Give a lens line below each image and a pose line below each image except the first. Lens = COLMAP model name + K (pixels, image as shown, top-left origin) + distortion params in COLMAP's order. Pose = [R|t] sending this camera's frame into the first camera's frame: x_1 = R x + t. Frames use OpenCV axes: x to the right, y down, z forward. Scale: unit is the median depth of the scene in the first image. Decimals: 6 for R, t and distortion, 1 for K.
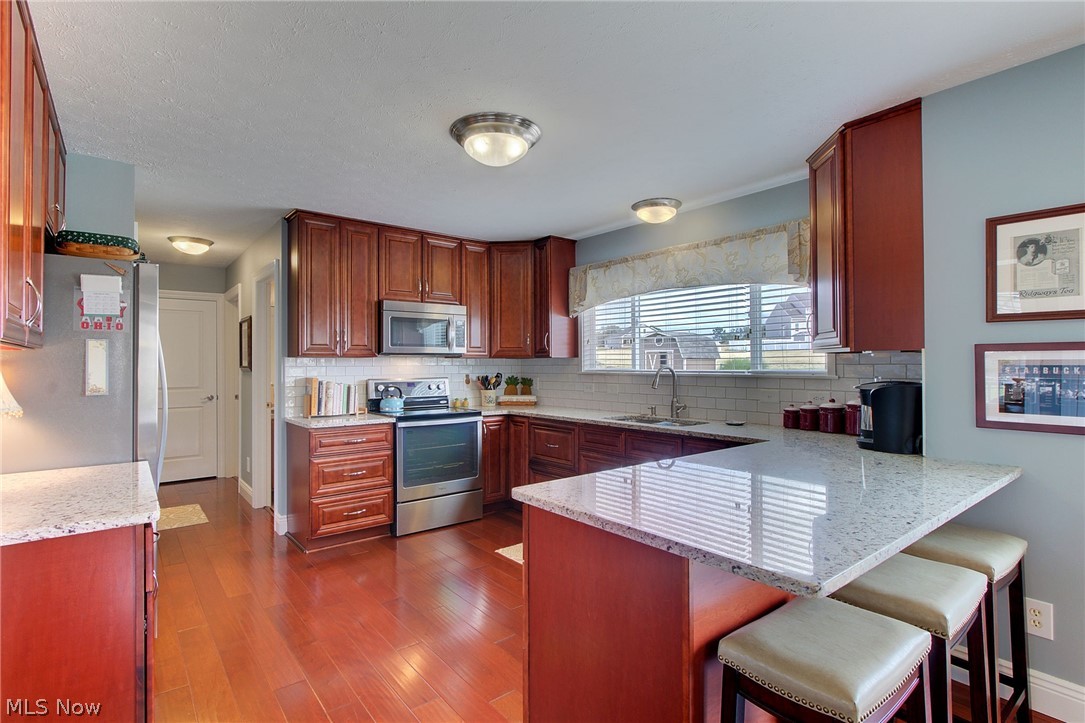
lens RADIAL K [[525.3, 0, 535.2], [0, 525.3, 362.5], [0, 0, 1]] dist [-0.010234, -0.000251]
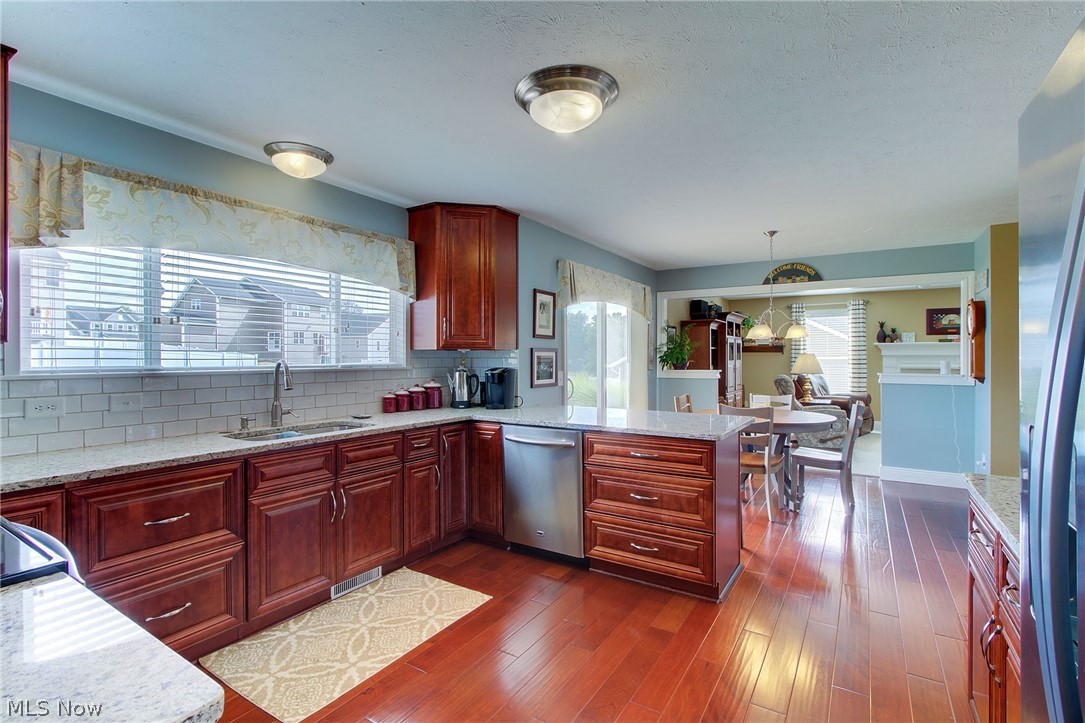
lens RADIAL K [[509.7, 0, 533.7], [0, 509.7, 352.2], [0, 0, 1]] dist [-0.002411, -0.000205]
pose [[-0.318125, 0.009912, 0.947997, -0.529780], [-0.002134, 0.999935, -0.011172, 0.002227], [-0.948046, -0.005577, -0.318083, 0.809528]]
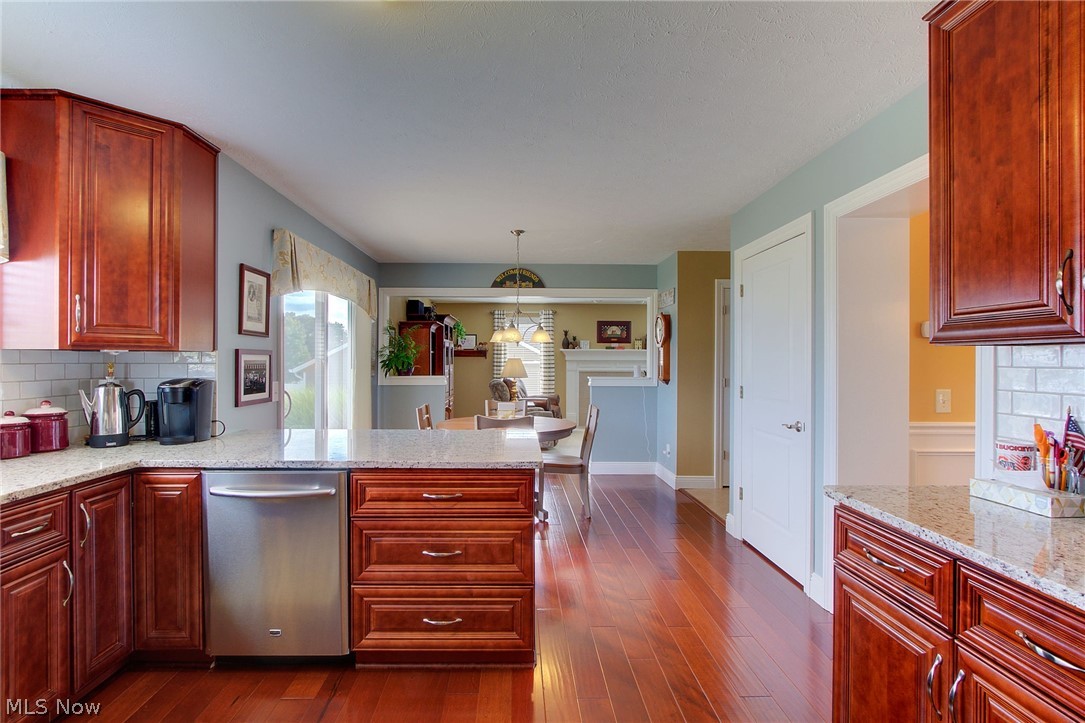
lens RADIAL K [[515.8, 0, 520.1], [0, 515.8, 358.0], [0, 0, 1]] dist [-0.002356, 0.000698]
pose [[-0.786969, 0.002714, 0.616987, -0.312395], [-0.003048, 0.999961, -0.008286, -0.000459], [-0.616985, -0.008401, -0.786930, 0.807334]]
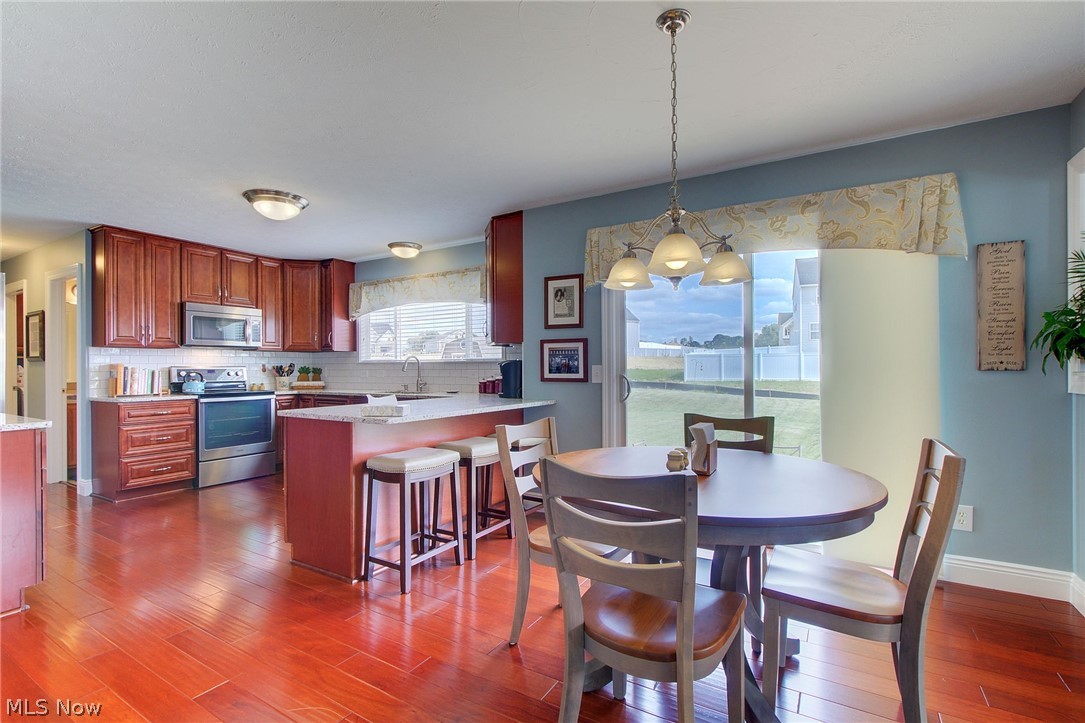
lens RADIAL K [[503.7, 0, 534.2], [0, 503.7, 367.8], [0, 0, 1]] dist [-0.002038, 0.000131]
pose [[0.941042, -0.000849, 0.338289, 0.083495], [-0.000047, 0.999997, 0.002641, 0.033181], [-0.338290, -0.002501, 0.941039, -0.398910]]
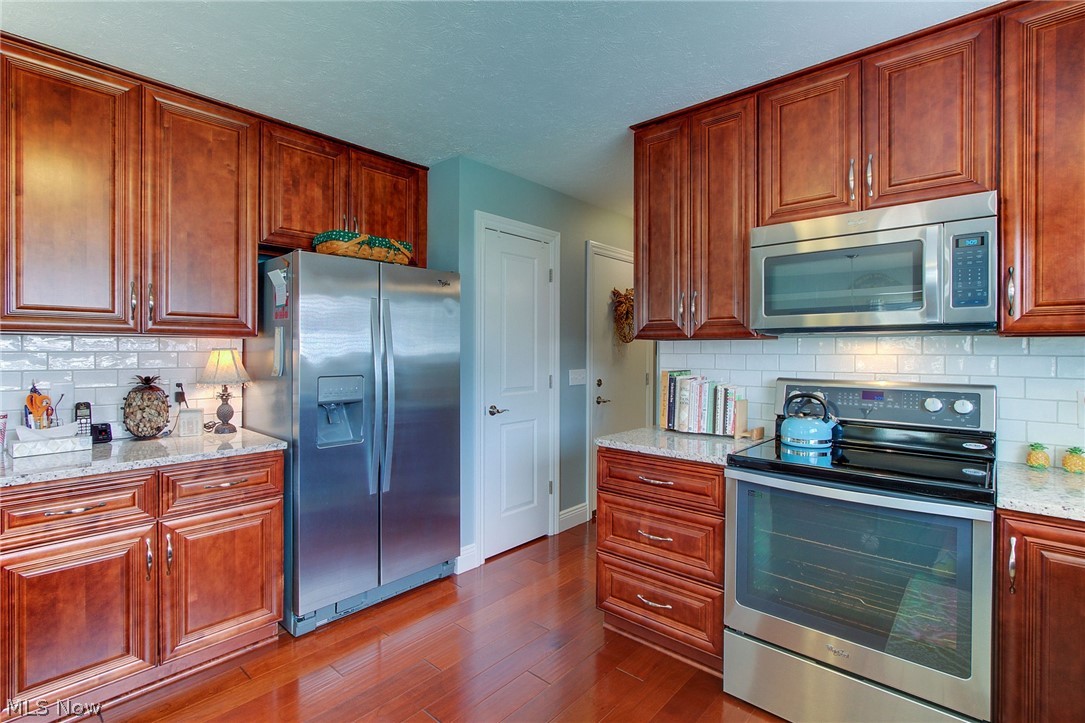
lens RADIAL K [[509.7, 0, 533.7], [0, 509.7, 352.2], [0, 0, 1]] dist [-0.002411, -0.000205]
pose [[0.159851, 0.009155, -0.987099, 0.174983], [0.002440, 0.999950, 0.009669, -0.000917], [0.987138, -0.003954, 0.159820, 0.688822]]
